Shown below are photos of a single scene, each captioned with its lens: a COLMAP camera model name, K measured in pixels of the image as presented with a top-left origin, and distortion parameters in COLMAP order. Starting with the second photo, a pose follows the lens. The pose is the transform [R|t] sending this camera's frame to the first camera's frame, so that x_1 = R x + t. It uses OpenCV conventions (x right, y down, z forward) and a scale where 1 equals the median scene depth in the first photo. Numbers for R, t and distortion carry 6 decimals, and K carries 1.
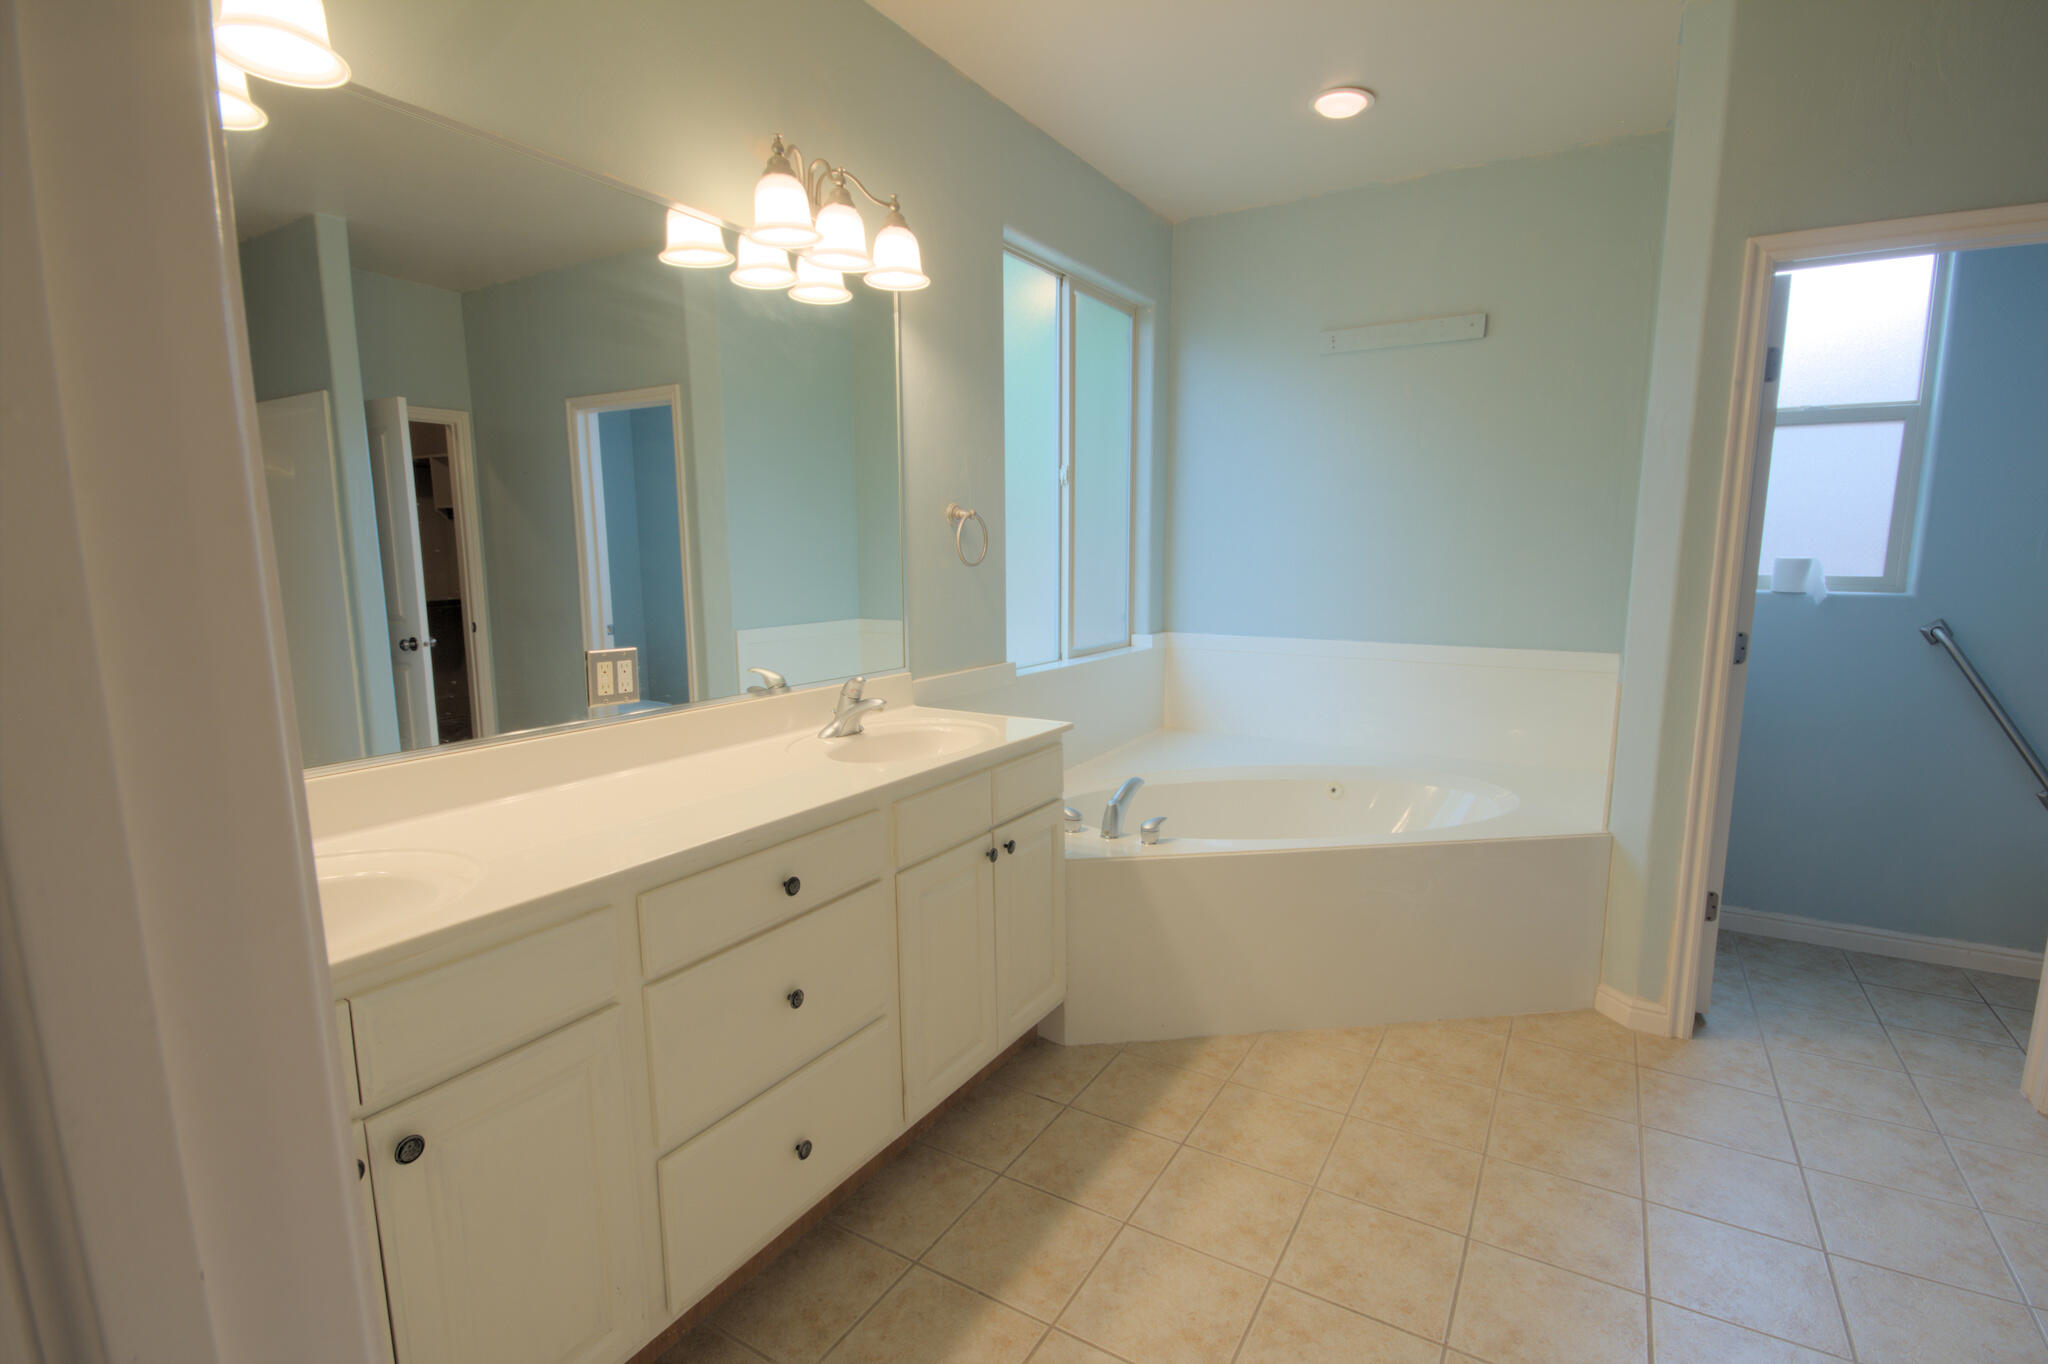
lens RADIAL K [[959.5, 0, 1039.2], [0, 959.5, 703.7], [0, 0, 1]] dist [0.001203, -0.000516]
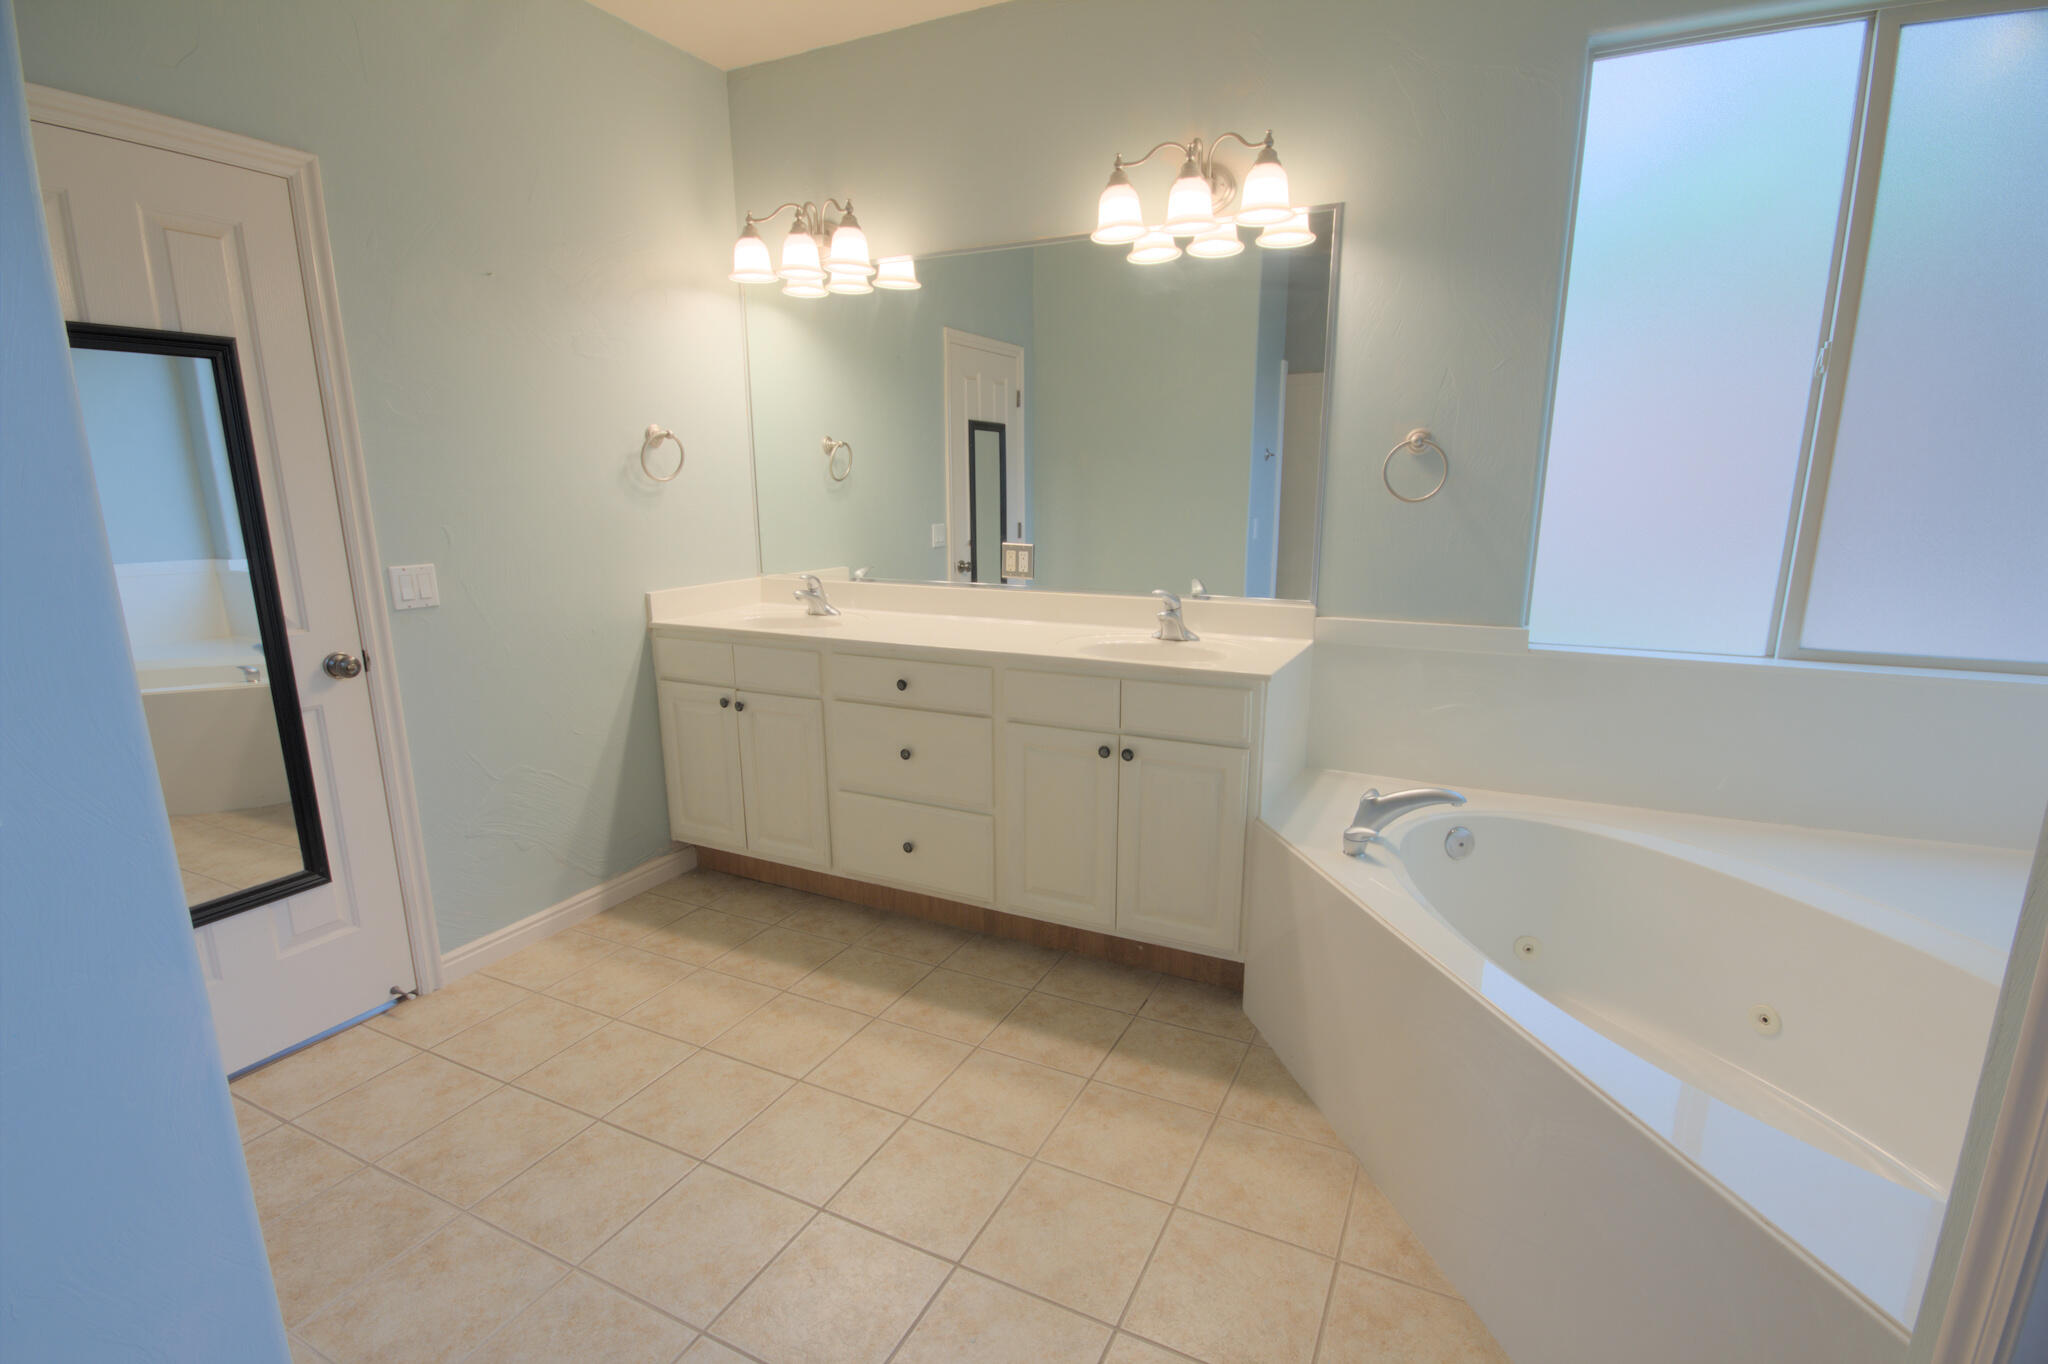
lens RADIAL K [[959.3, 0, 1033.3], [0, 959.3, 697.9], [0, 0, 1]] dist [0.013569, -0.012504]
pose [[0.080901, 0.225535, -0.970870, 0.867426], [-0.159175, 0.964485, 0.210788, -0.110623], [0.983930, 0.137485, 0.113927, 0.644357]]
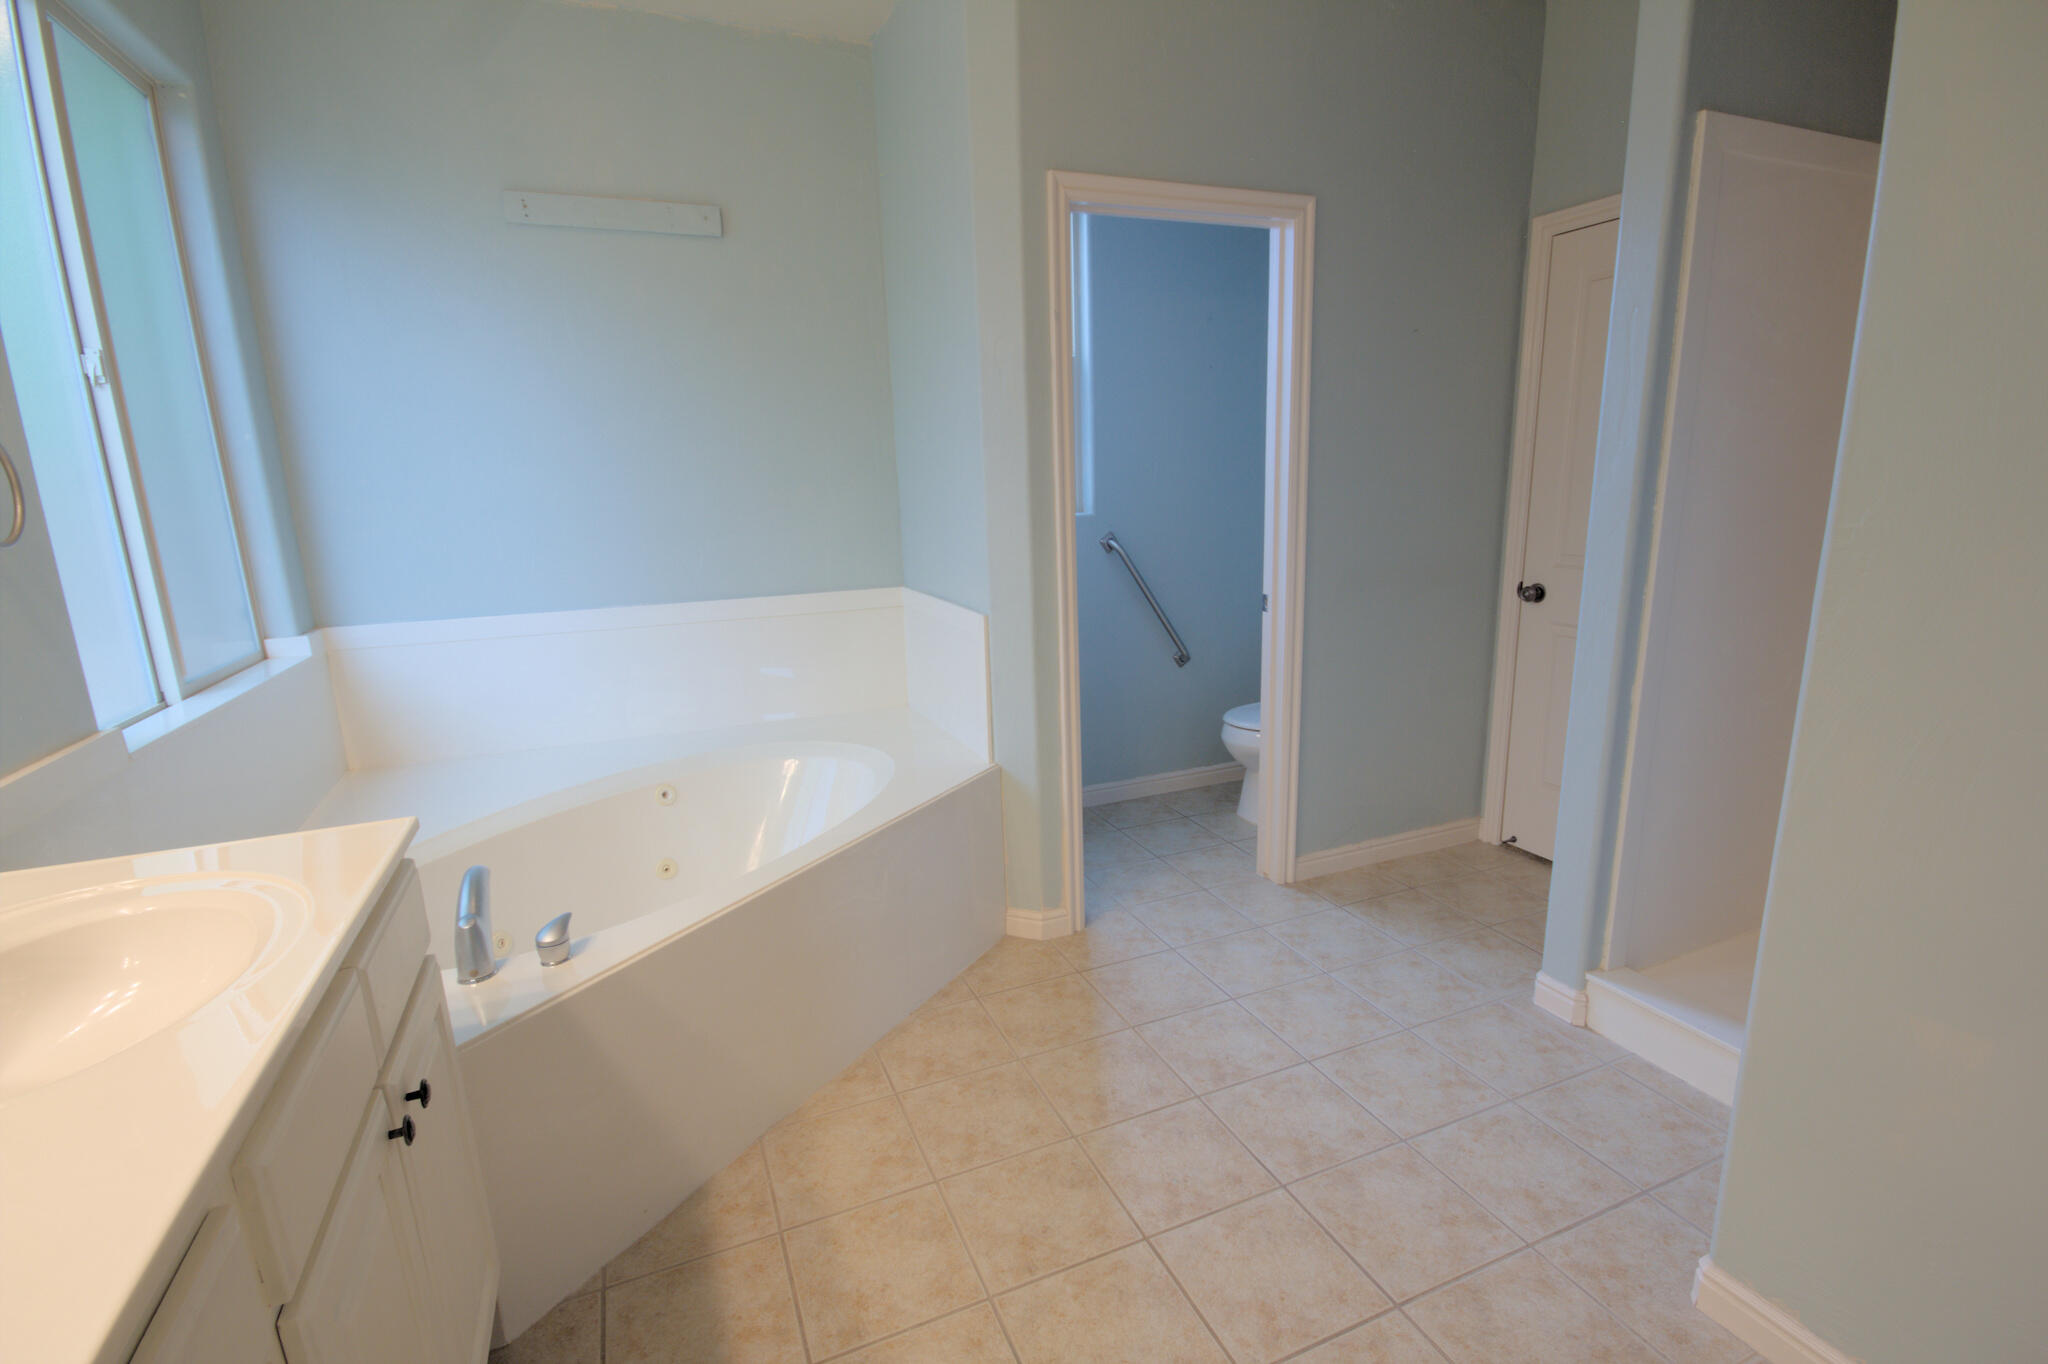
lens RADIAL K [[959.5, 0, 1039.2], [0, 959.5, 703.7], [0, 0, 1]] dist [0.001203, -0.000516]
pose [[0.588885, -0.201850, 0.782605, -0.164336], [0.155791, 0.978501, 0.135149, -0.060270], [-0.793060, 0.042336, 0.607671, 0.361876]]
